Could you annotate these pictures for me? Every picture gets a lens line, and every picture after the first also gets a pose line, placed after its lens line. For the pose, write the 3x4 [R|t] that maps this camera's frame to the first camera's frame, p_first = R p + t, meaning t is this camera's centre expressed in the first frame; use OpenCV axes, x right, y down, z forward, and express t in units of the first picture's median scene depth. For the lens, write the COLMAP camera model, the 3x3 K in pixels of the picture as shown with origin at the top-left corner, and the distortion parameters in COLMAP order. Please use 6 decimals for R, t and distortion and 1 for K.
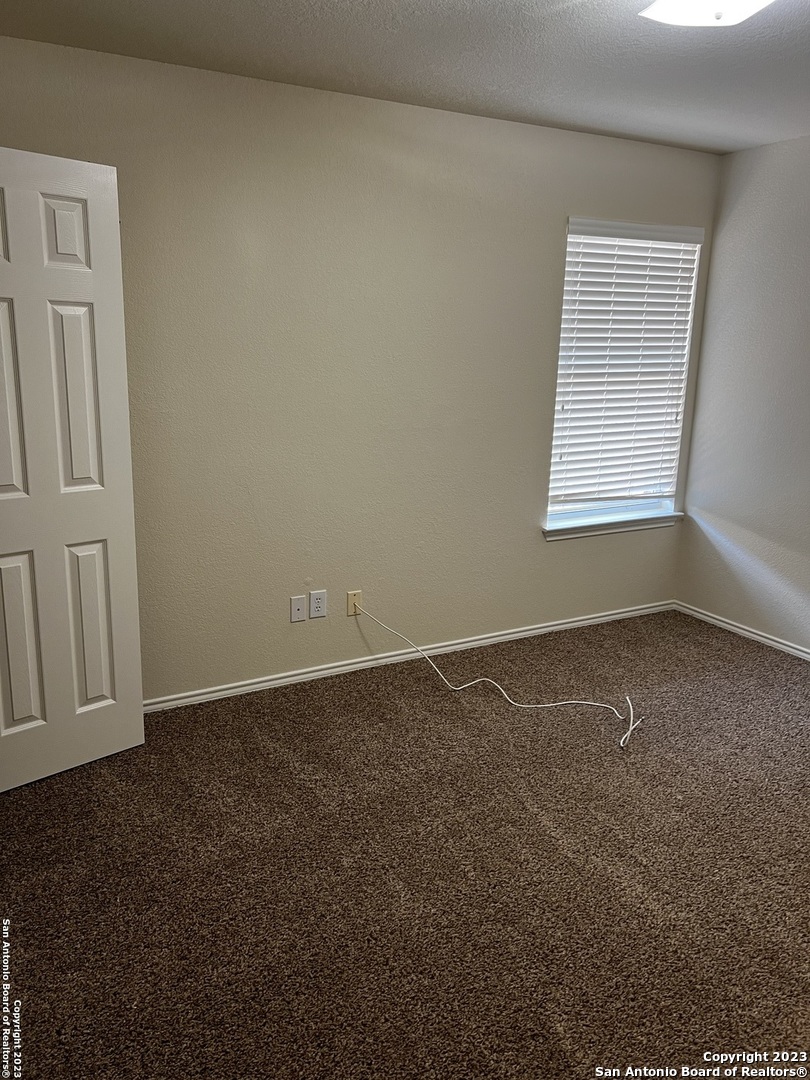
lens RADIAL K [[830.7, 0, 394.1], [0, 830.7, 539.5], [0, 0, 1]] dist [0.049621, -0.045044]
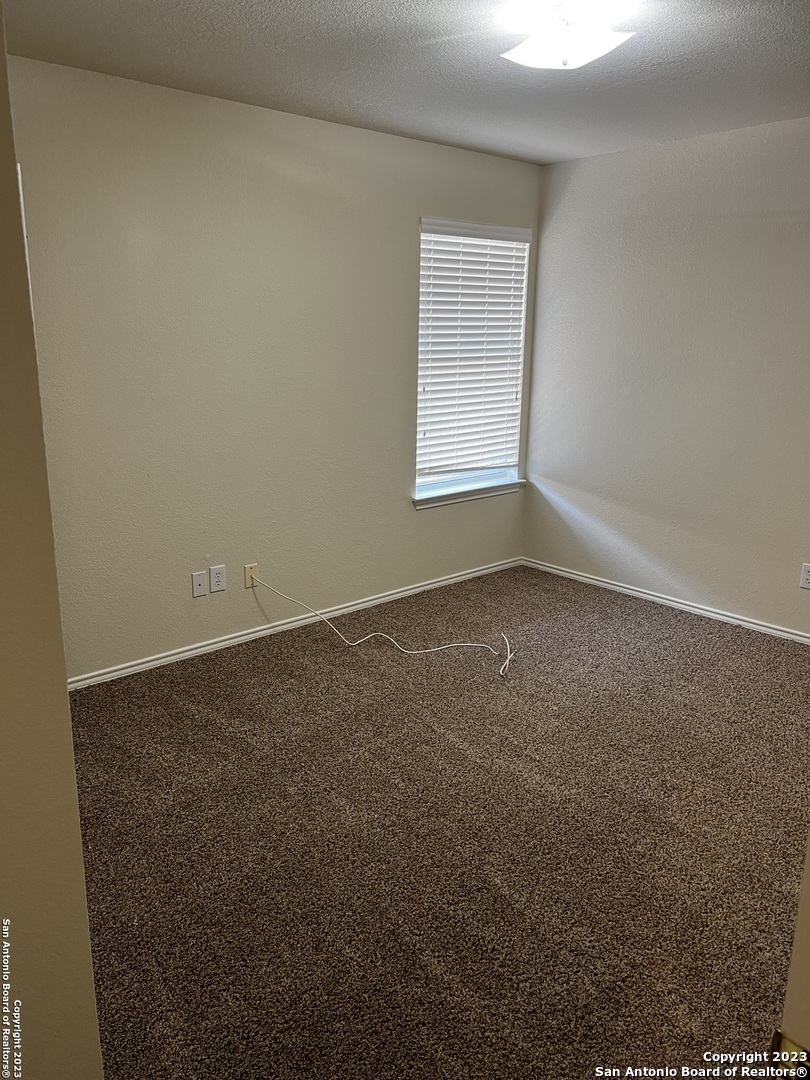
lens RADIAL K [[805.5, 0, 405.0], [0, 805.5, 540.0], [0, 0, 1]] dist [0.061411, -0.059419]
pose [[0.975918, -0.066202, 0.207850, -0.086979], [0.062402, 0.997743, 0.024792, 0.022026], [-0.209022, -0.011225, 0.977846, -0.081108]]
